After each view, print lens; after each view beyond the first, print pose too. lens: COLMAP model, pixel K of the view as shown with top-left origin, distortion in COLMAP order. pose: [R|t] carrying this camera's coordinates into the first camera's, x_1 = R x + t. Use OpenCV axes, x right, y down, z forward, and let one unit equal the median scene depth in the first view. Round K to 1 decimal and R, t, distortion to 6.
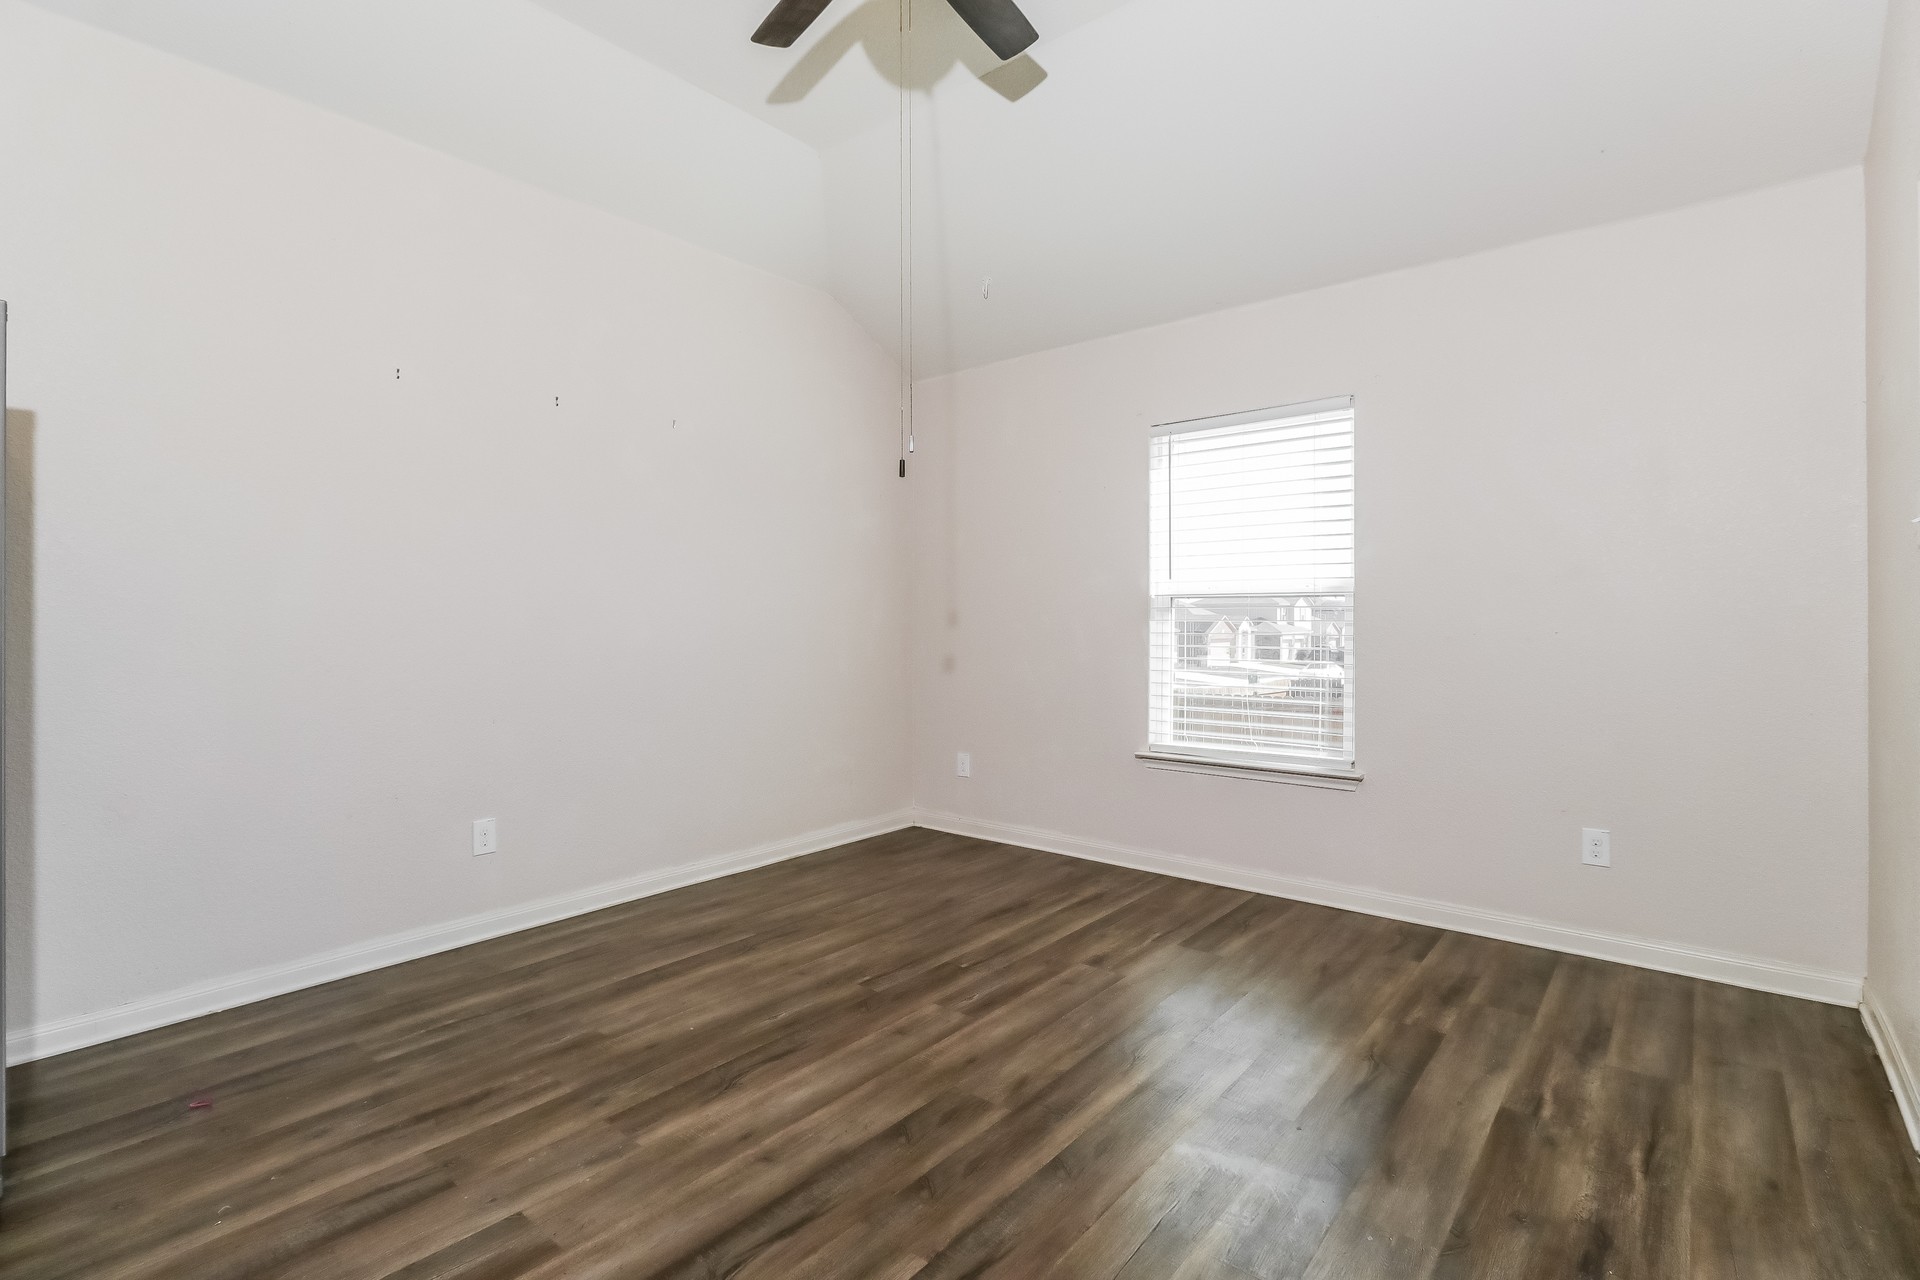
lens RADIAL K [[904.1, 0, 966.9], [0, 904.1, 630.7], [0, 0, 1]] dist [0.000204, -0.000279]
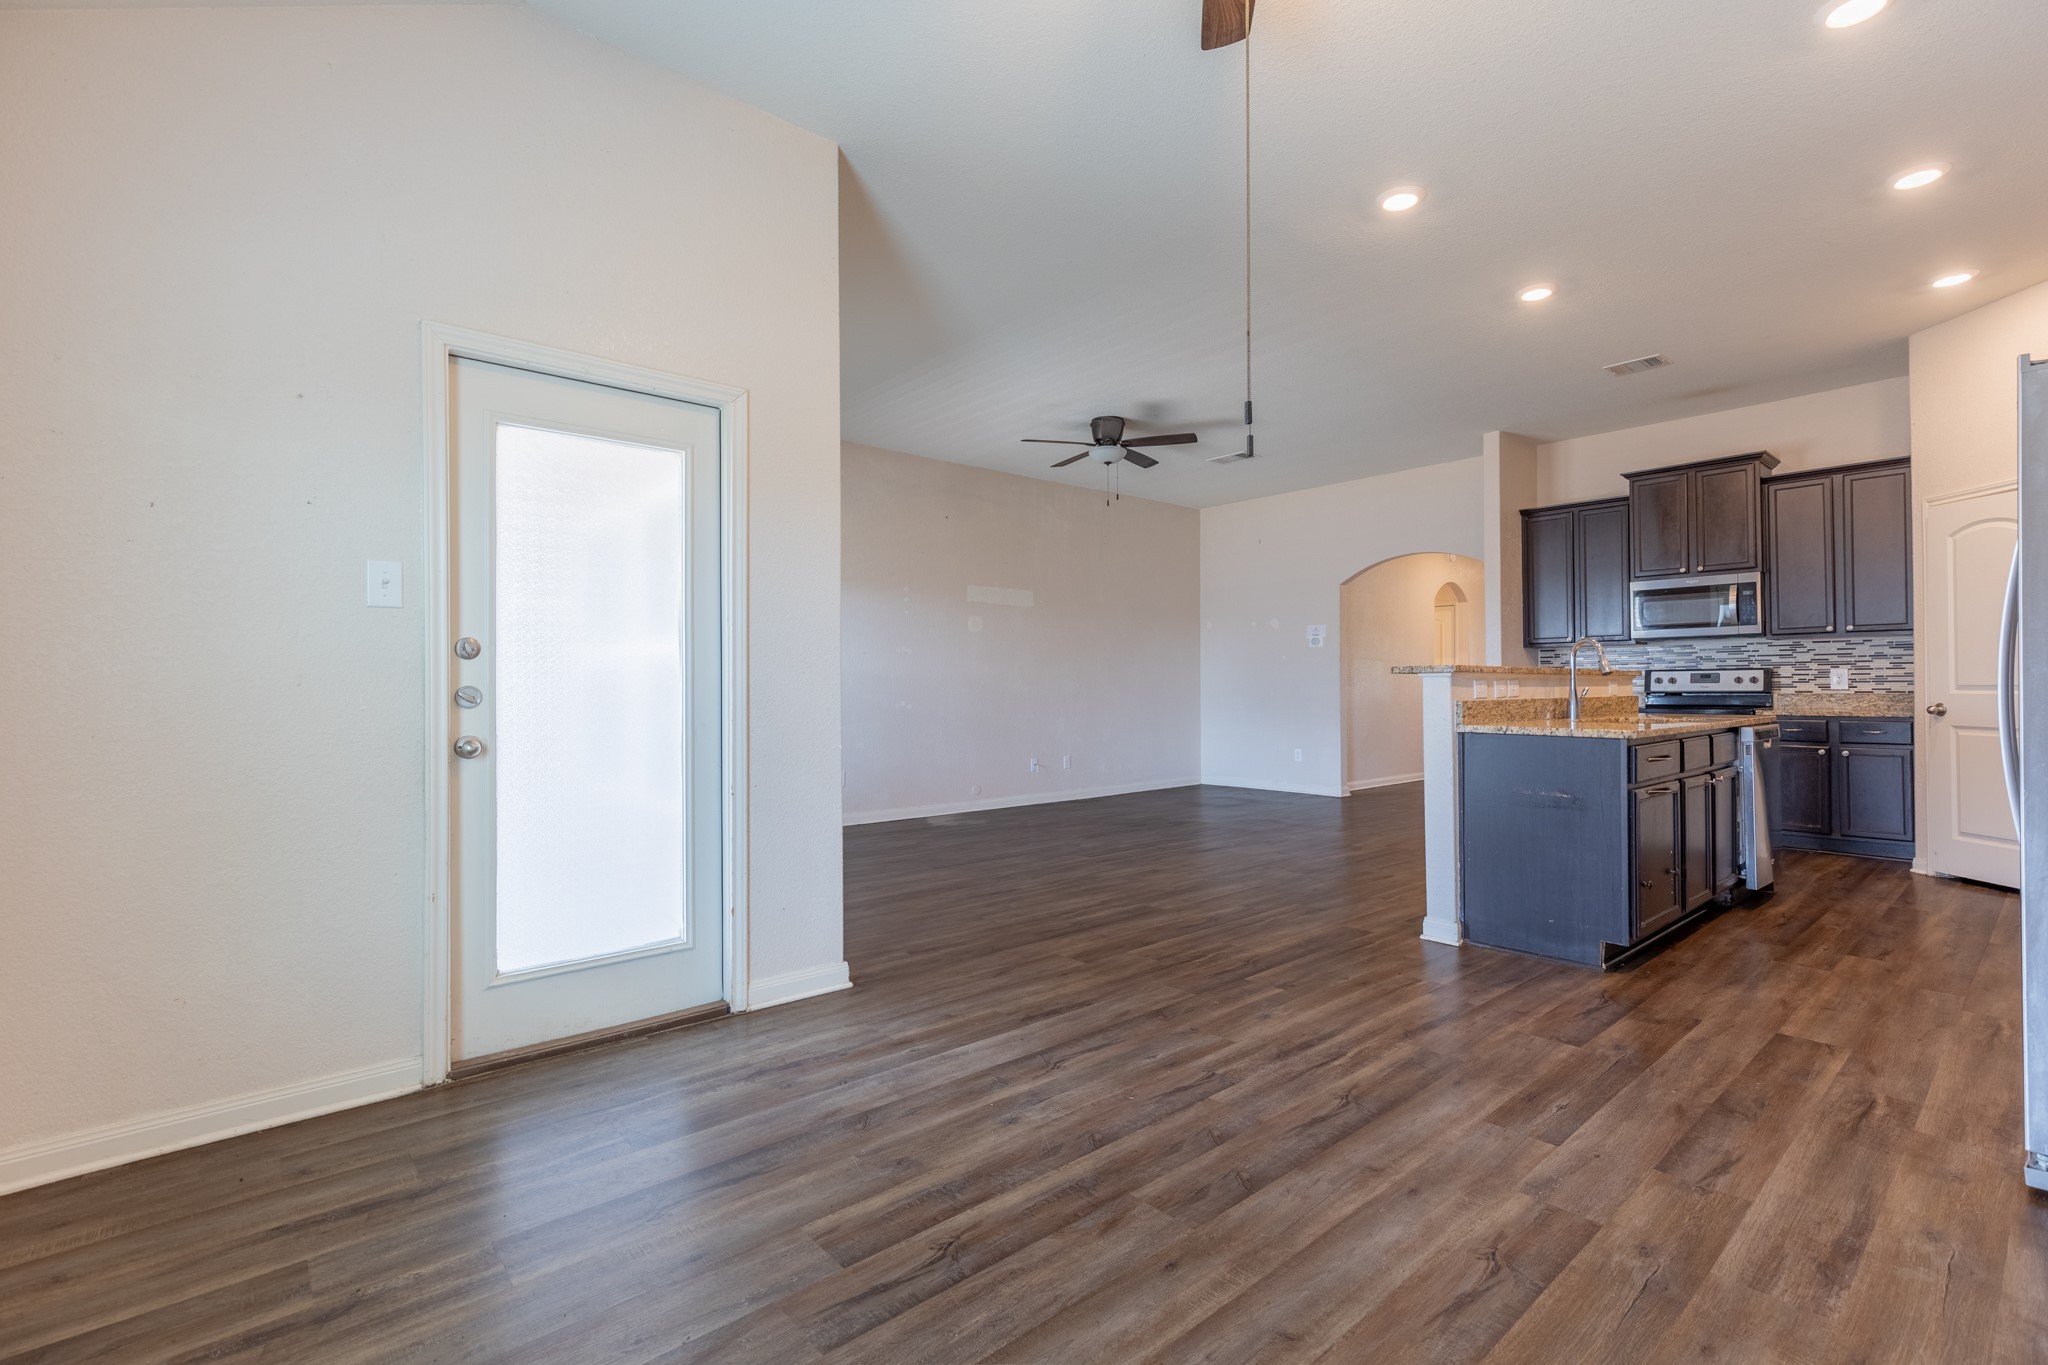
lens RADIAL K [[921.0, 0, 1034.9], [0, 921.0, 673.6], [0, 0, 1]] dist [0.012556, -0.002203]
pose [[-0.985536, 0.009227, 0.169217, -0.018384], [0.009479, 0.999955, 0.000682, 0.005165], [-0.169203, 0.002276, -0.985579, 1.868797]]
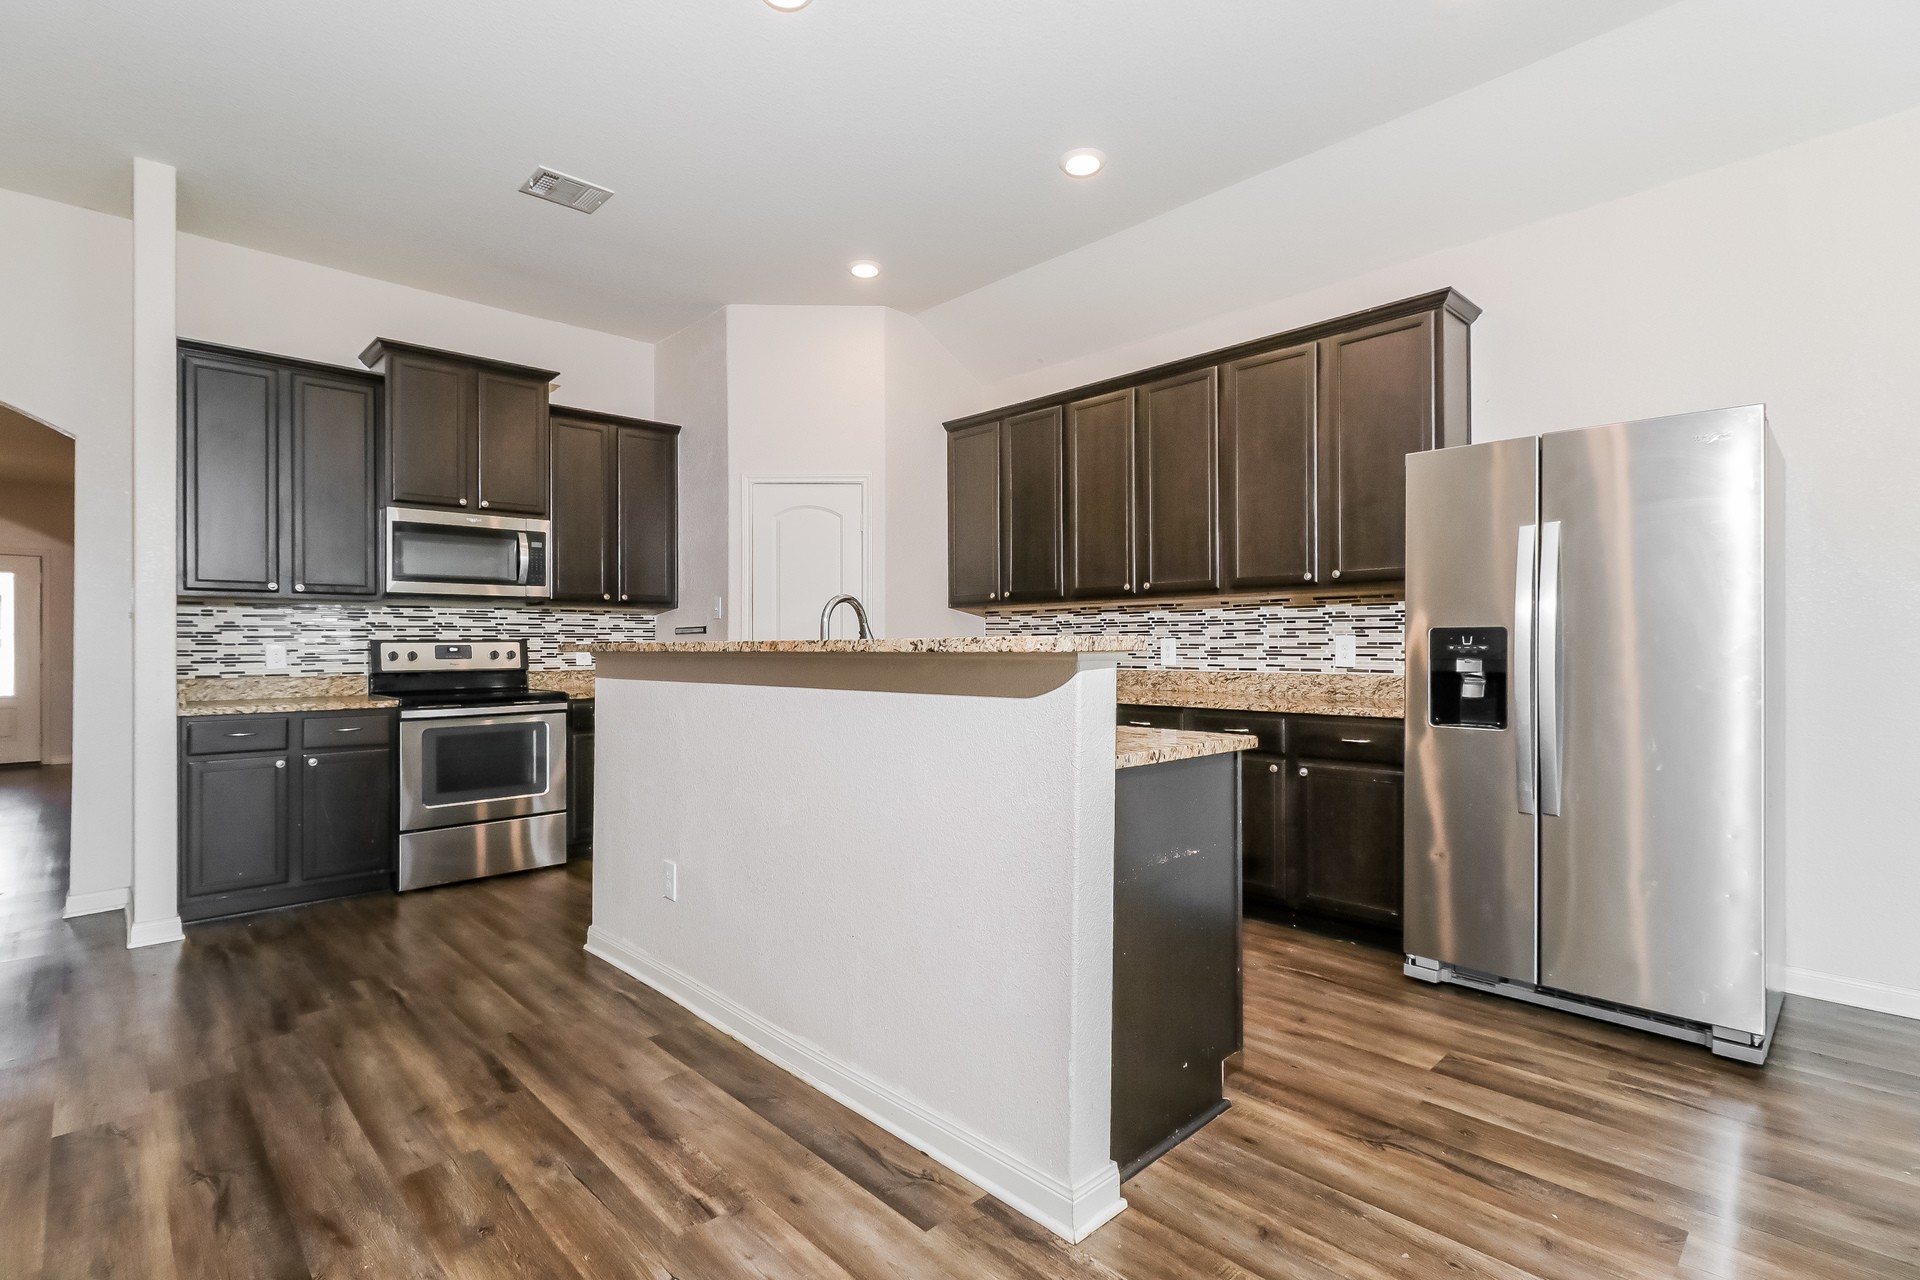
lens RADIAL K [[904.1, 0, 956.7], [0, 904.1, 635.5], [0, 0, 1]] dist [0.000204, -0.000279]
pose [[-0.126807, -0.008981, -0.991887, 0.349535], [-0.010432, 0.999916, -0.007720, 0.006112], [0.991873, 0.009369, -0.126890, -0.034736]]
